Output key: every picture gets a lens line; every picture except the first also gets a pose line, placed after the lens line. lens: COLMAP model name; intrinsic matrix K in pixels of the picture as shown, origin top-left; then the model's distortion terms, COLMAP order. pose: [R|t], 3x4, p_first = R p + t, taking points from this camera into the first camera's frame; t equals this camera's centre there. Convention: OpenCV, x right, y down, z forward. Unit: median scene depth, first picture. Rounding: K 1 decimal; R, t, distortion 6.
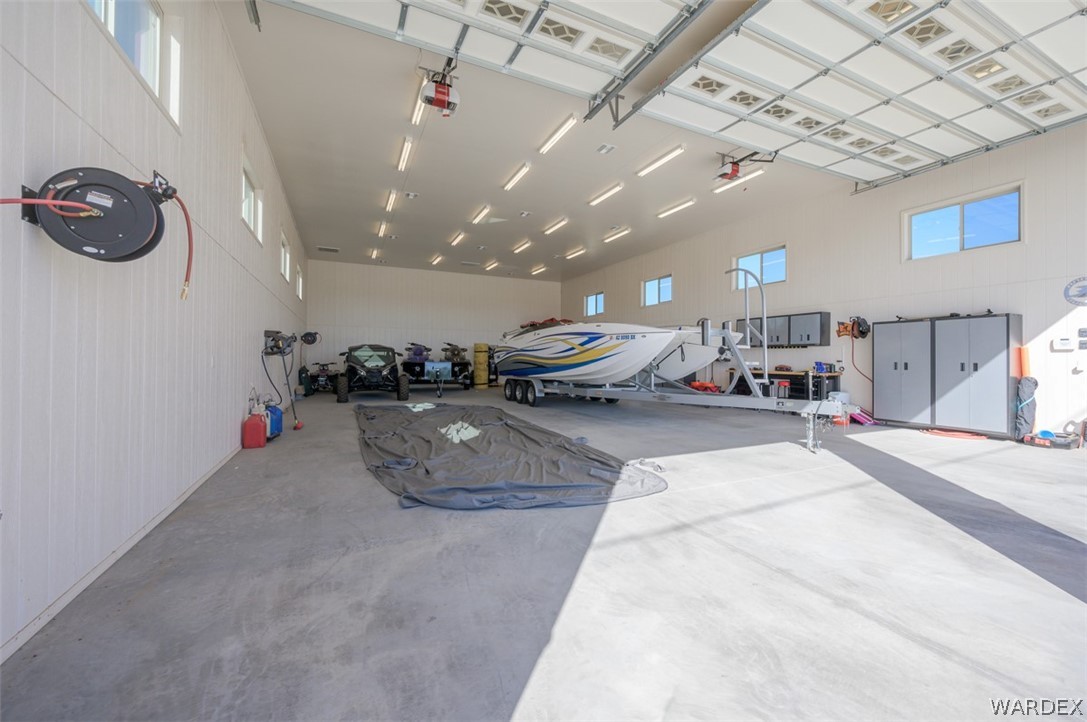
lens RADIAL K [[440.1, 0, 549.2], [0, 440.1, 357.4], [0, 0, 1]] dist [-0.002120, -0.000084]
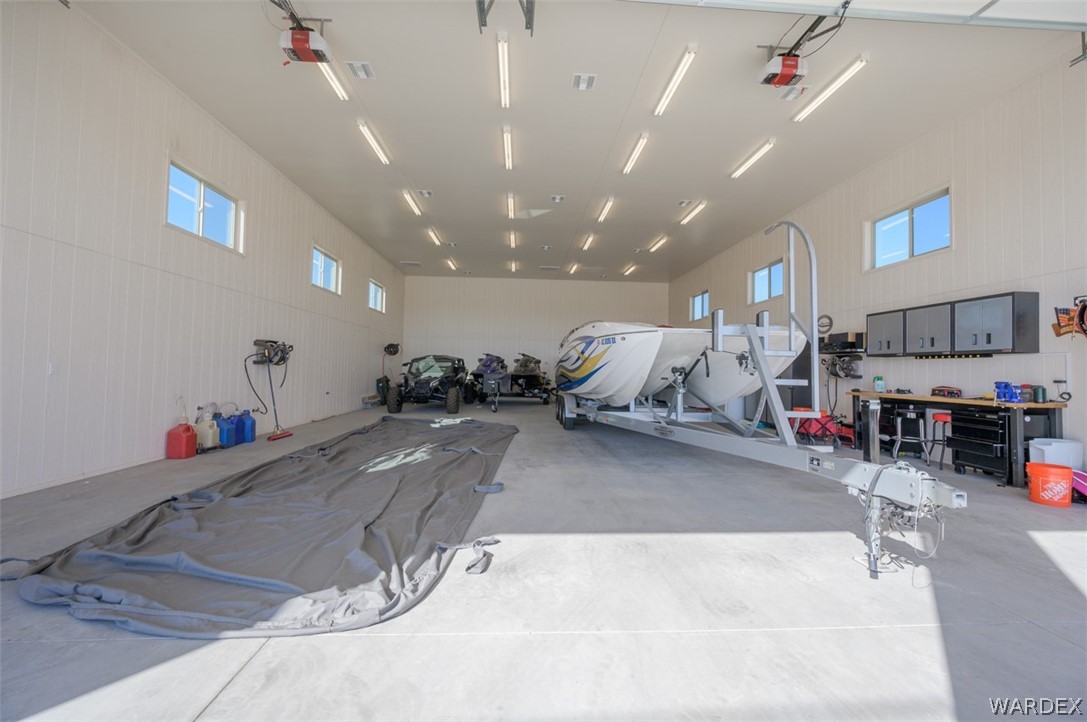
lens RADIAL K [[440.1, 0, 540.9], [0, 440.1, 358.7], [0, 0, 1]] dist [-0.002120, -0.000084]
pose [[0.922261, 0.000313, -0.386567, 0.274494], [-0.010558, 0.999647, -0.024380, 0.000345], [0.386423, 0.026566, 0.921939, 0.253093]]
